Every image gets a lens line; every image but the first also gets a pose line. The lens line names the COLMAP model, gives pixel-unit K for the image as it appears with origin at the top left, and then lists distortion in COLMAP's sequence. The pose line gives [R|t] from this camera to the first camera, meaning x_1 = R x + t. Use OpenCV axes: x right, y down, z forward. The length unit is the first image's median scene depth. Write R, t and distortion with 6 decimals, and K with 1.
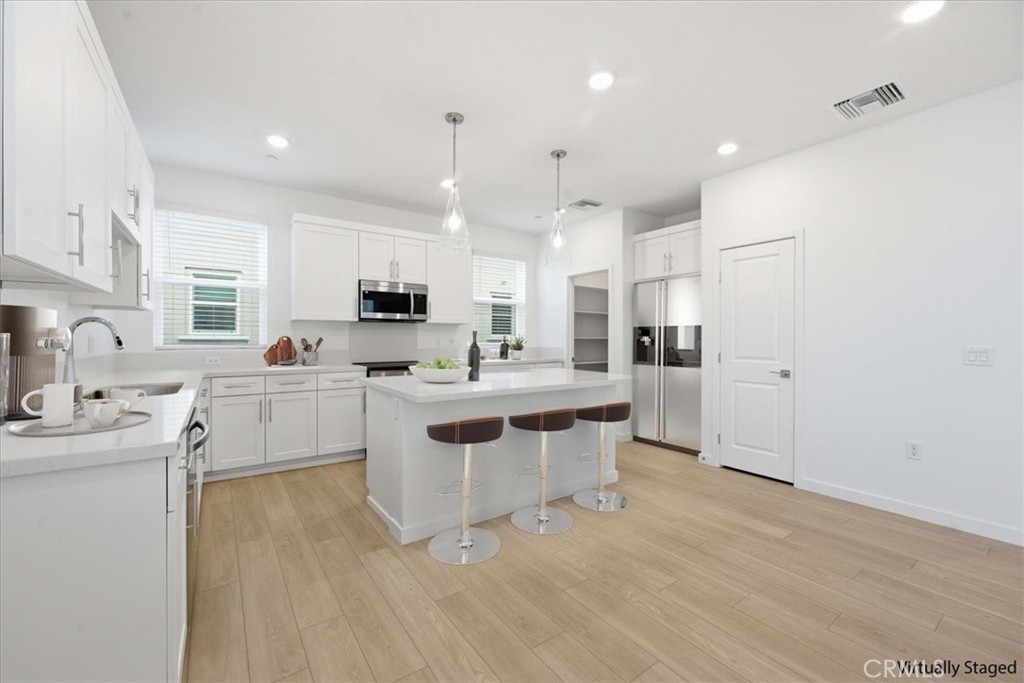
lens RADIAL K [[411.0, 0, 506.8], [0, 411.0, 341.1], [0, 0, 1]] dist [-0.002209, 0.000031]
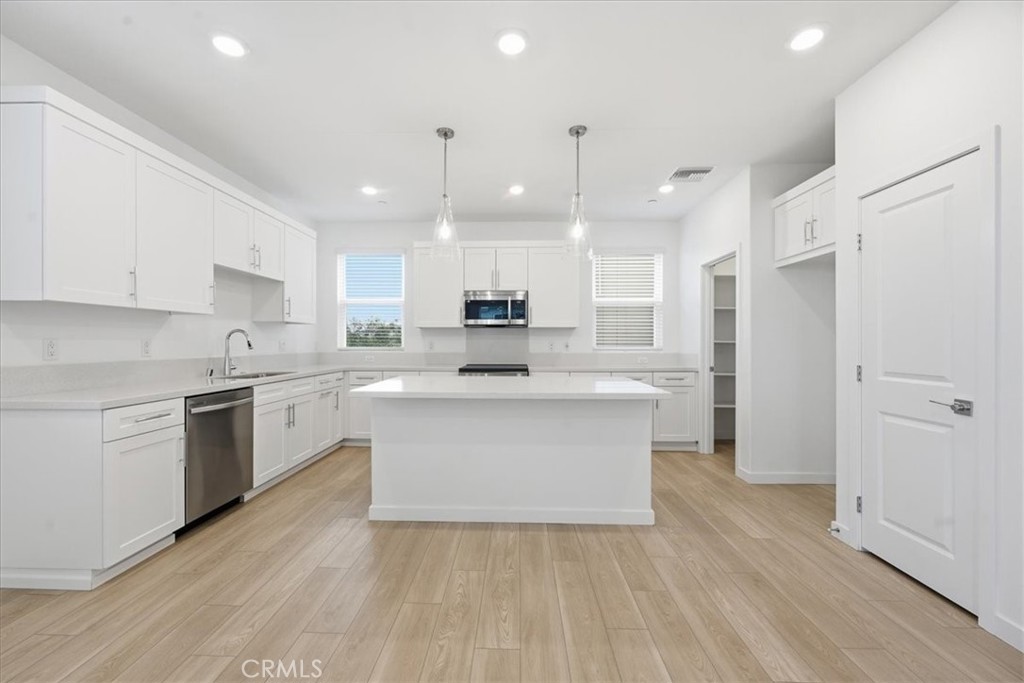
lens RADIAL K [[407.3, 0, 506.6], [0, 407.3, 343.2], [0, 0, 1]] dist [-0.002174, -0.000013]
pose [[0.798699, -0.000544, -0.601731, 0.409580], [-0.004035, 0.999972, -0.006259, 0.001611], [0.601718, 0.007427, 0.798674, 0.171965]]
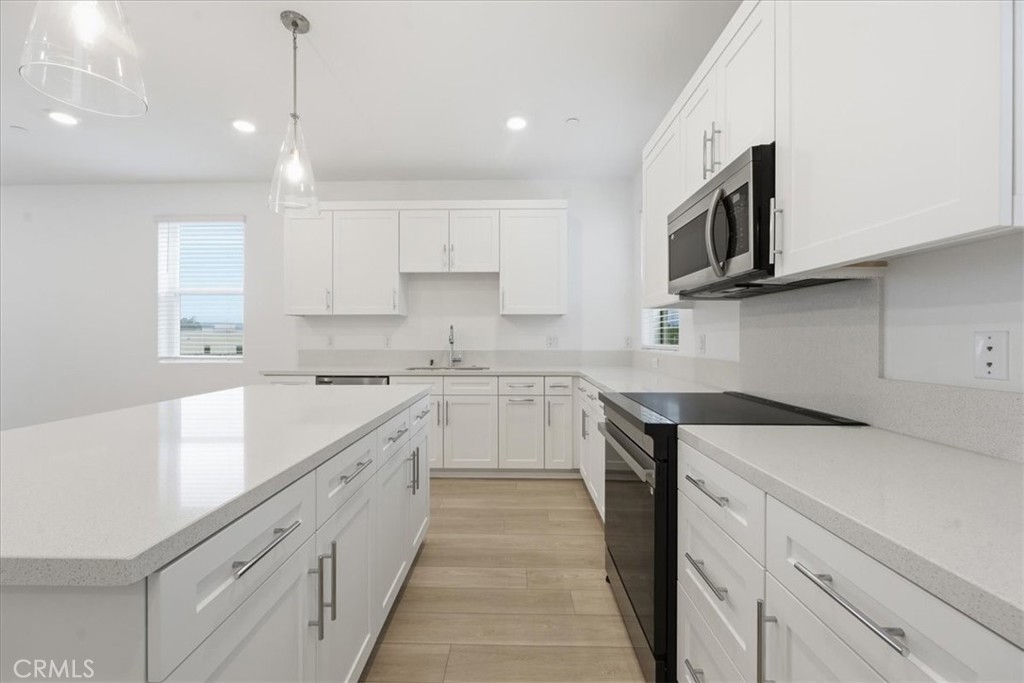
lens RADIAL K [[409.6, 0, 504.7], [0, 409.6, 337.5], [0, 0, 1]] dist [-0.002358, -0.000082]
pose [[-0.598470, -0.002915, -0.801140, 0.141570], [-0.007979, 0.999965, 0.002321, -0.005048], [0.801105, 0.007781, -0.598473, 1.118346]]
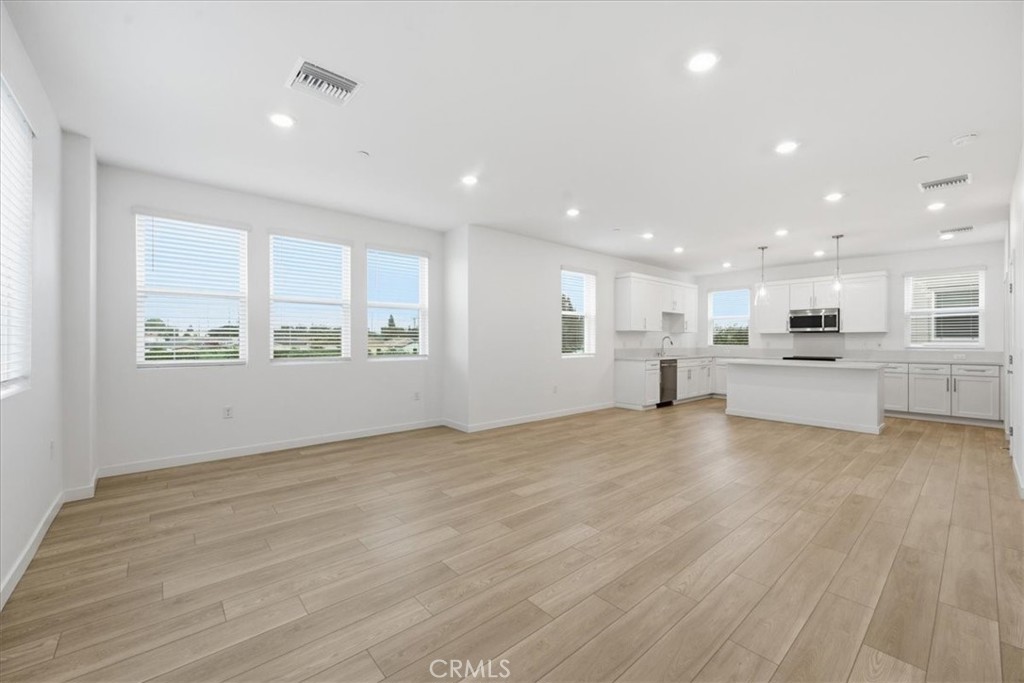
lens RADIAL K [[405.0, 0, 506.7], [0, 405.0, 340.6], [0, 0, 1]] dist [-0.002827, 0.000305]
pose [[0.093187, -0.004817, -0.995637, 1.328263], [-0.011046, 0.999922, -0.005871, 0.009504], [0.995587, 0.011545, 0.093127, -0.433652]]
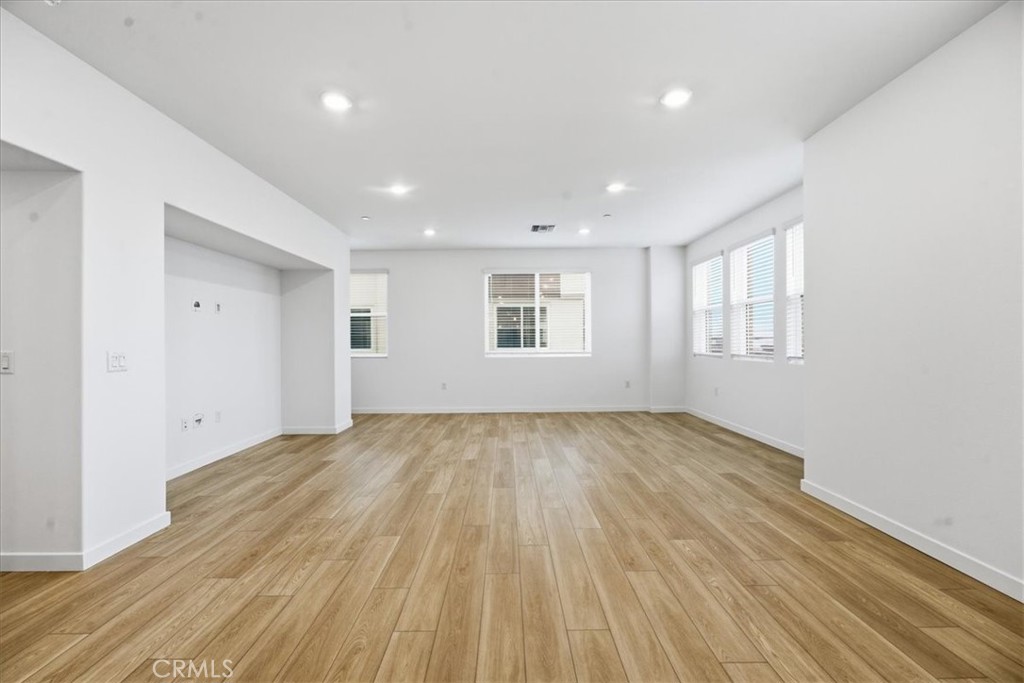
lens RADIAL K [[405.0, 0, 506.7], [0, 405.0, 340.6], [0, 0, 1]] dist [-0.002827, 0.000305]
pose [[-0.816028, 0.005084, 0.577991, 0.115964], [0.010955, 0.999918, 0.006673, -0.000622], [-0.577909, 0.011777, -0.816016, 0.468870]]
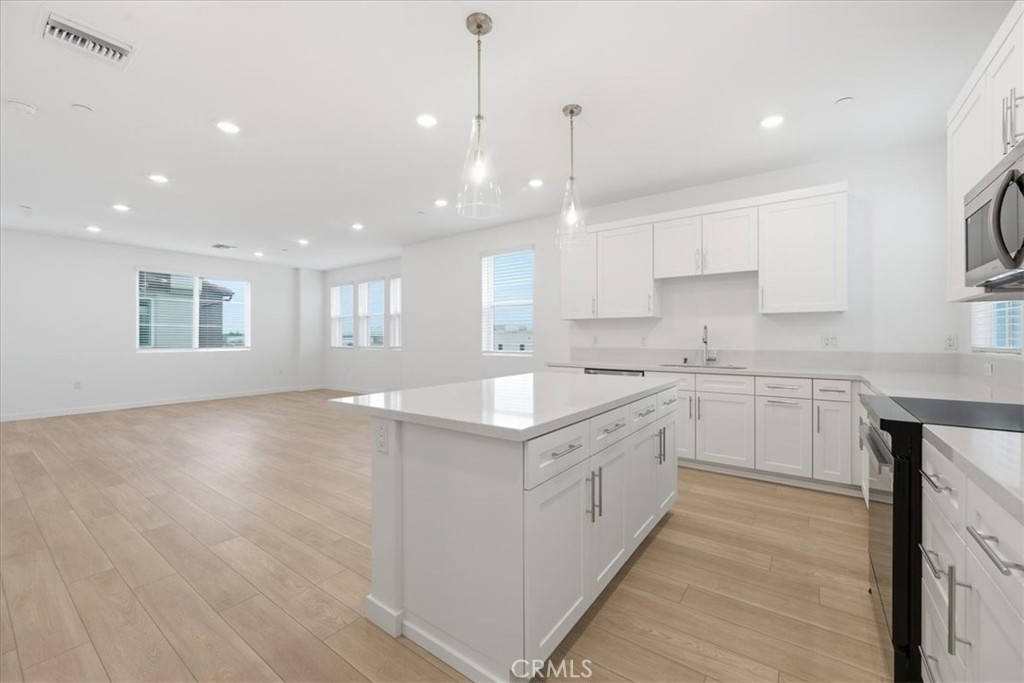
lens RADIAL K [[411.5, 0, 507.9], [0, 411.5, 336.6], [0, 0, 1]] dist [-0.001425, -0.000109]
pose [[-0.948822, -0.002123, -0.315803, 0.212692], [-0.003941, 0.999979, 0.005120, -0.006230], [0.315786, 0.006102, -0.948811, 1.231982]]
